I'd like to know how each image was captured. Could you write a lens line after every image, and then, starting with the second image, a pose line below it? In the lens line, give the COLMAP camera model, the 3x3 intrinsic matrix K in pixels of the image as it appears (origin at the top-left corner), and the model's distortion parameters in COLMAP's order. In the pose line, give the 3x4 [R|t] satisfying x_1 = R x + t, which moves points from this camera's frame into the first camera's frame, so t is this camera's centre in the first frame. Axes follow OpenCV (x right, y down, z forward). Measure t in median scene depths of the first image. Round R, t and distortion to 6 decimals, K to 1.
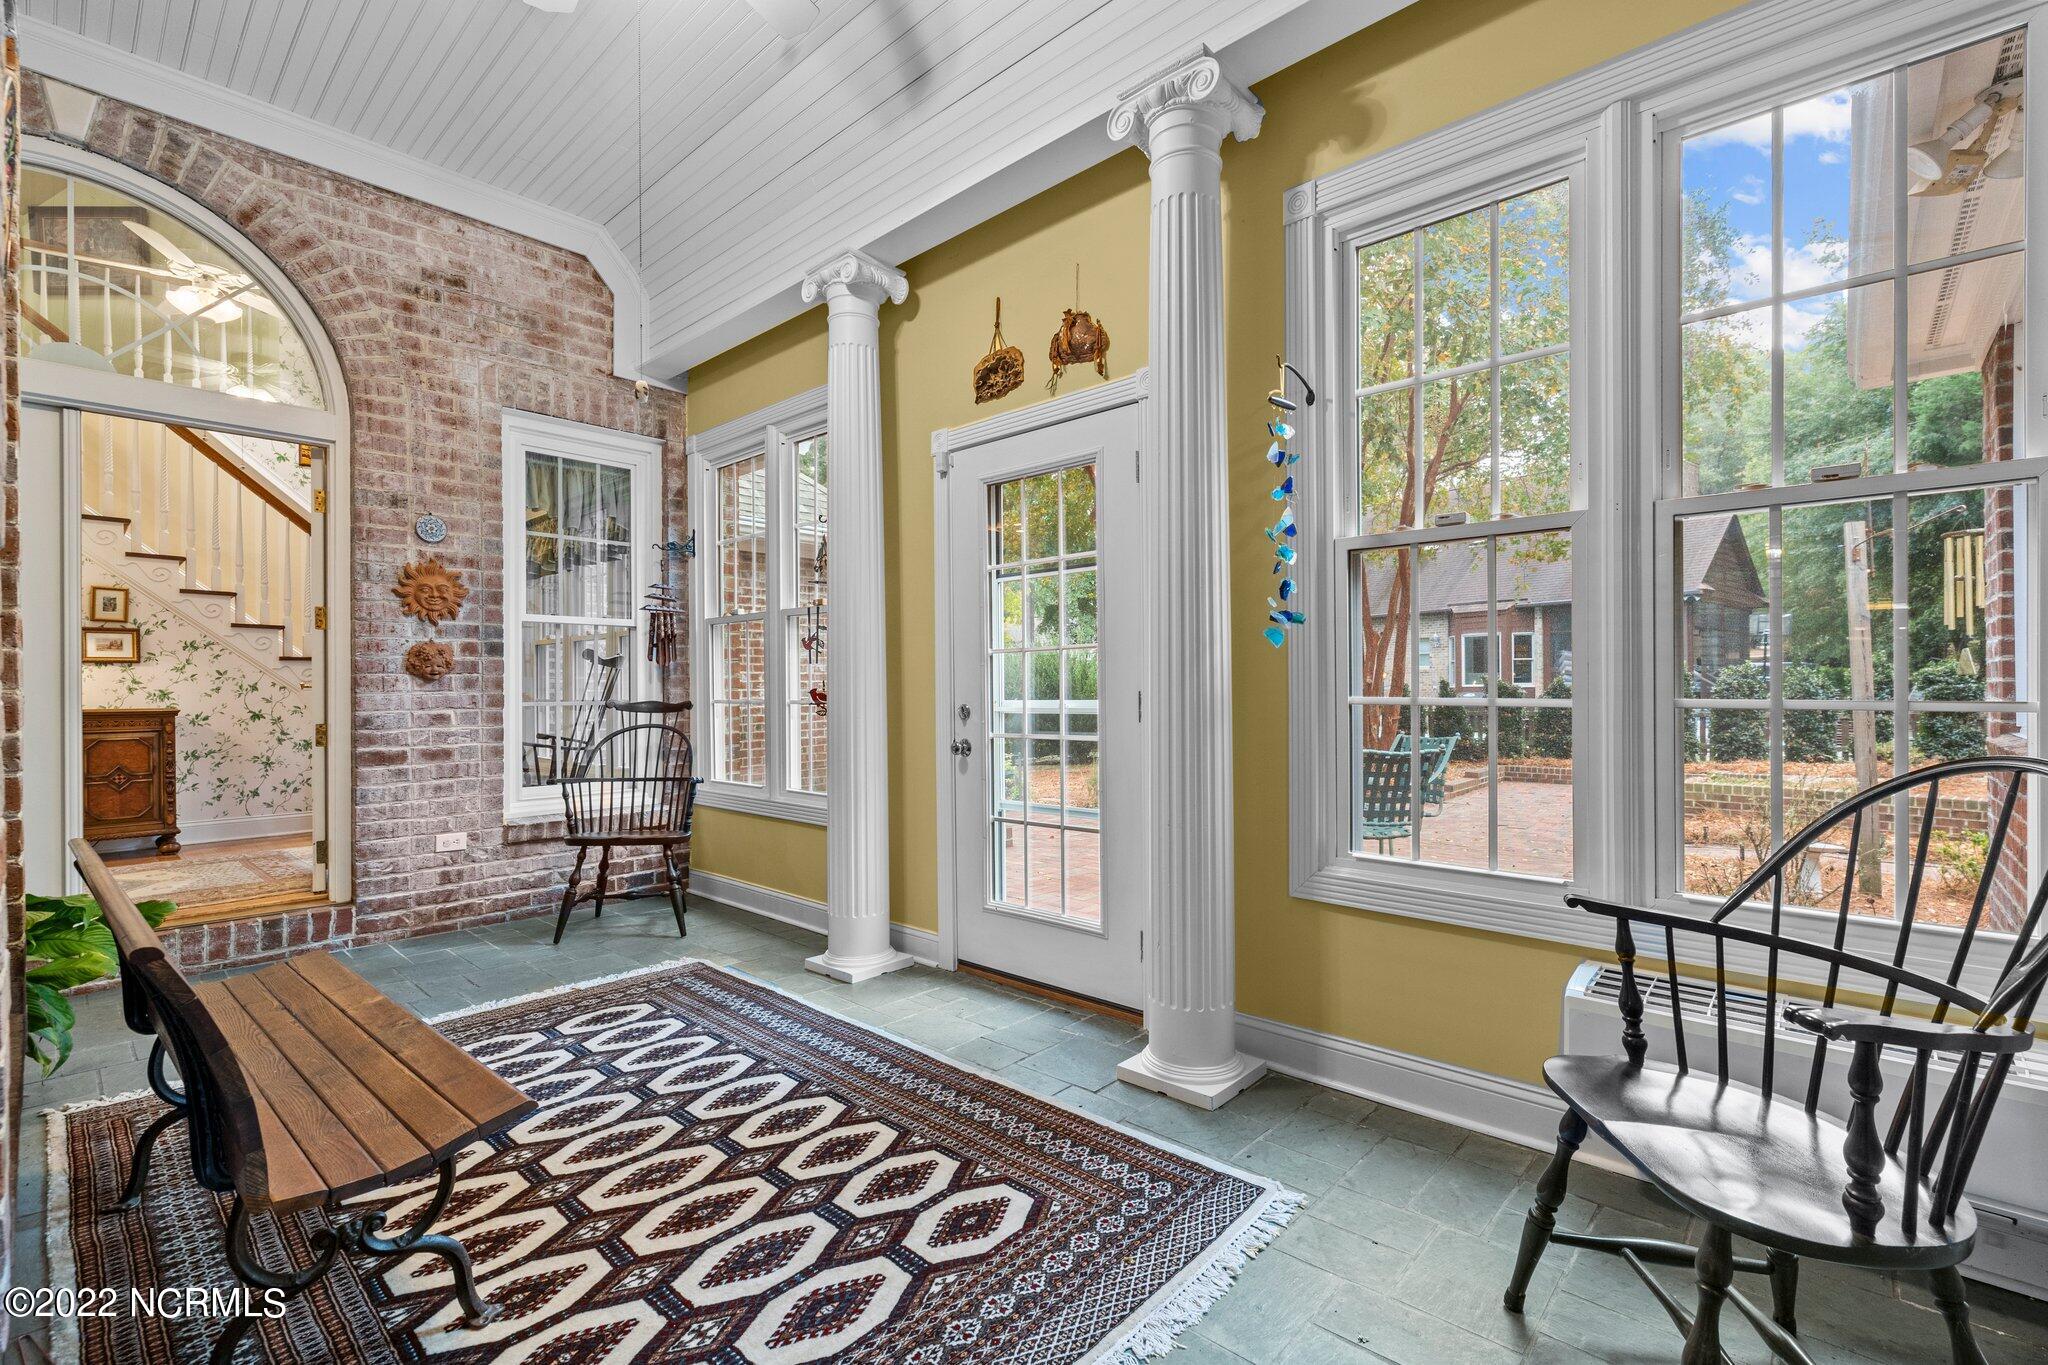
lens RADIAL K [[900.7, 0, 1030.7], [0, 900.7, 687.9], [0, 0, 1]] dist [0.001669, -0.000505]
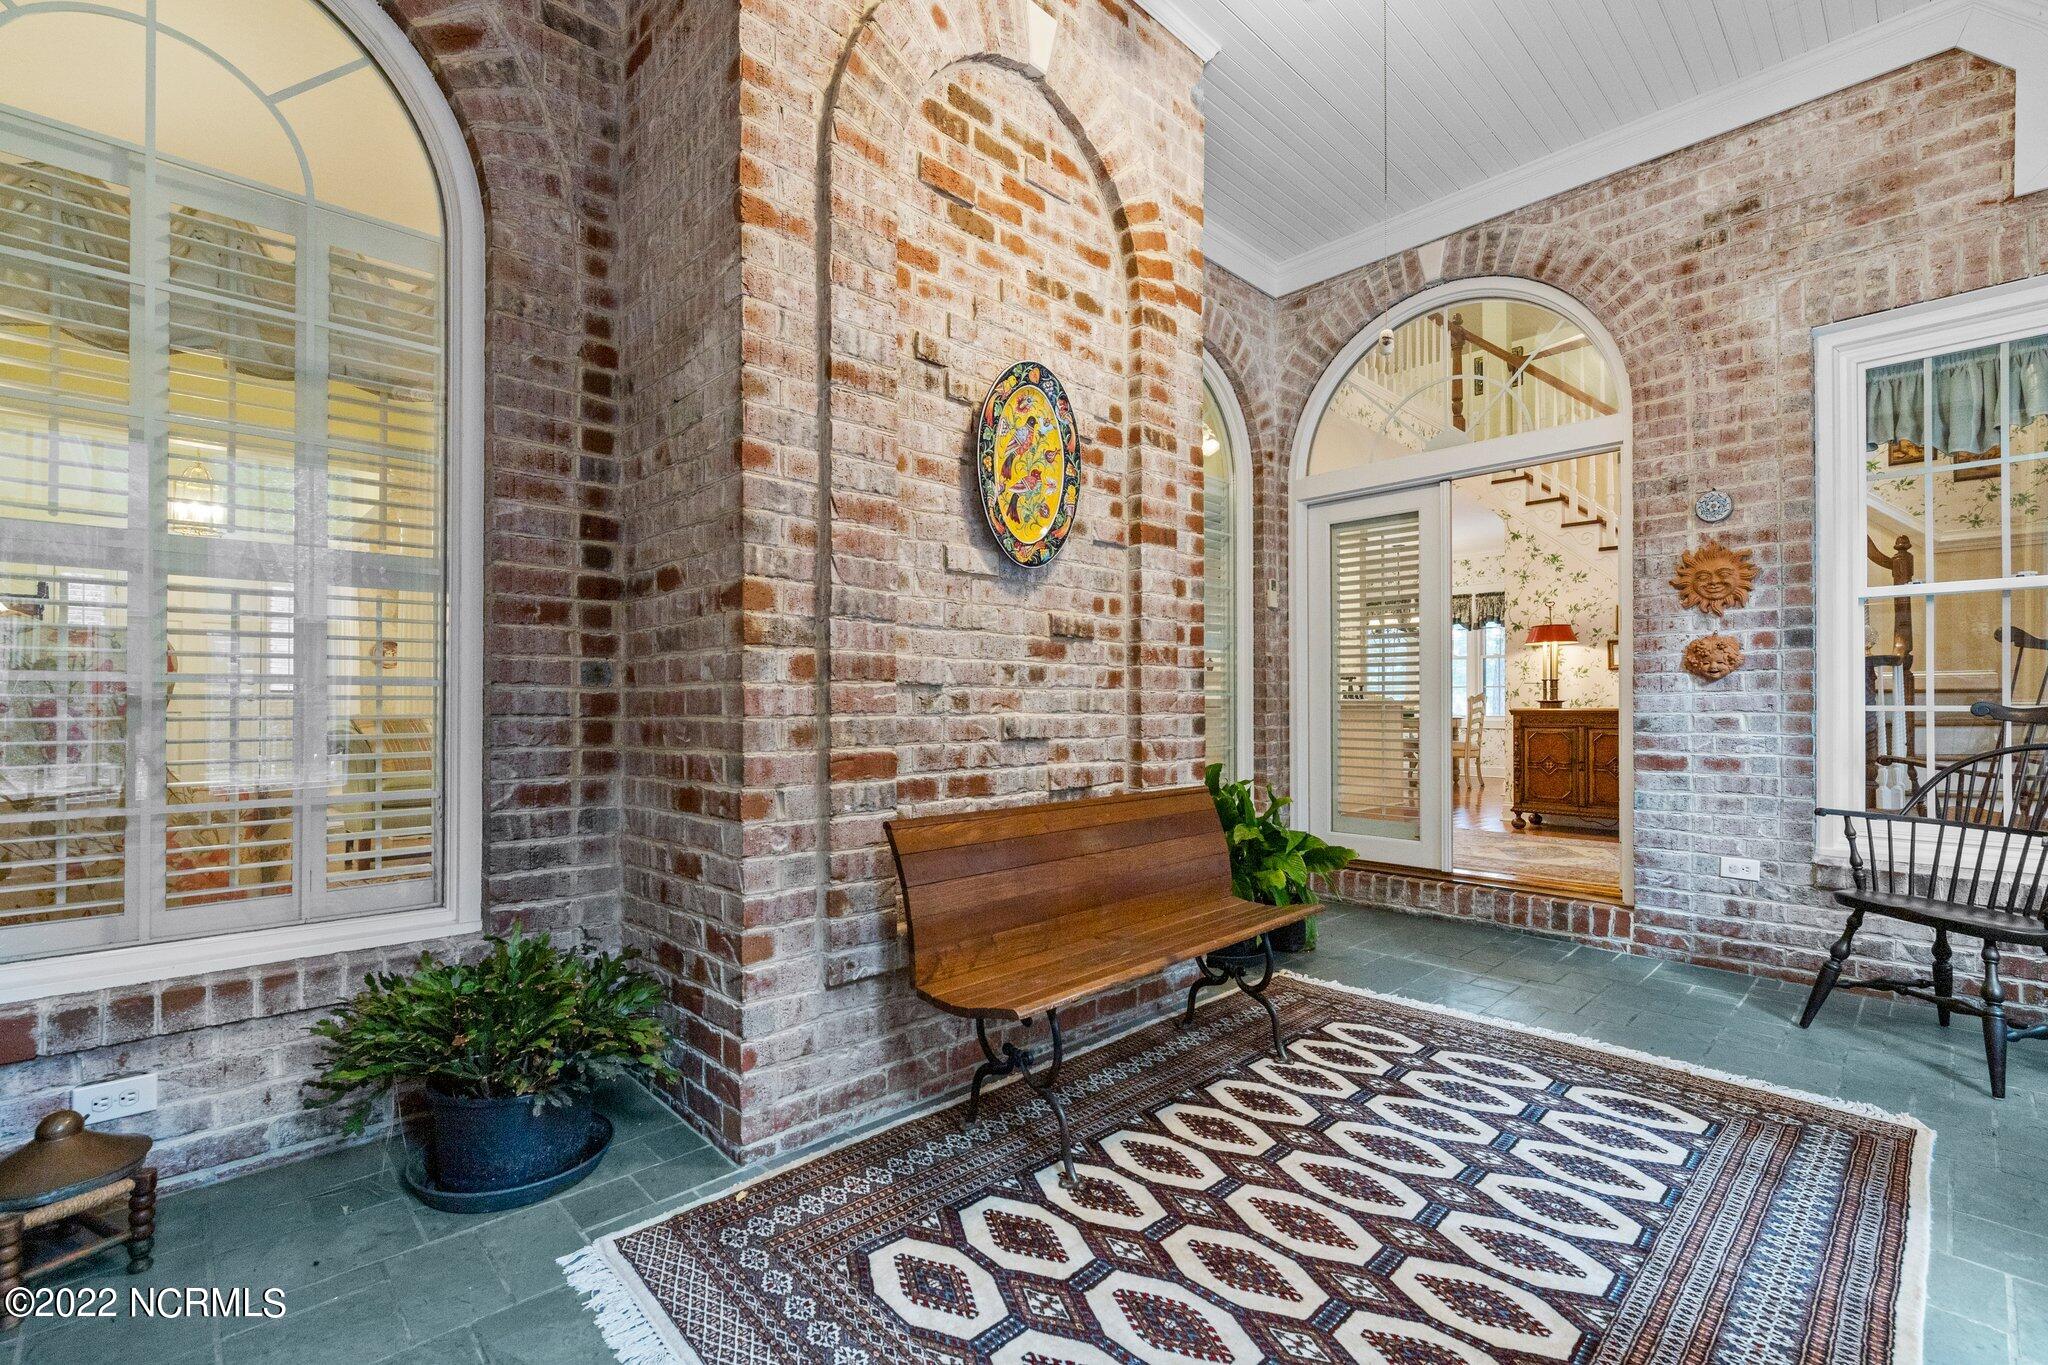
lens RADIAL K [[900.7, 0, 1037.7], [0, 900.7, 695.9], [0, 0, 1]] dist [0.001669, -0.000505]
pose [[-0.060889, -0.001082, -0.998144, 0.257052], [0.004103, 0.999991, -0.001334, 0.006637], [0.998136, -0.004177, -0.060884, 0.404823]]
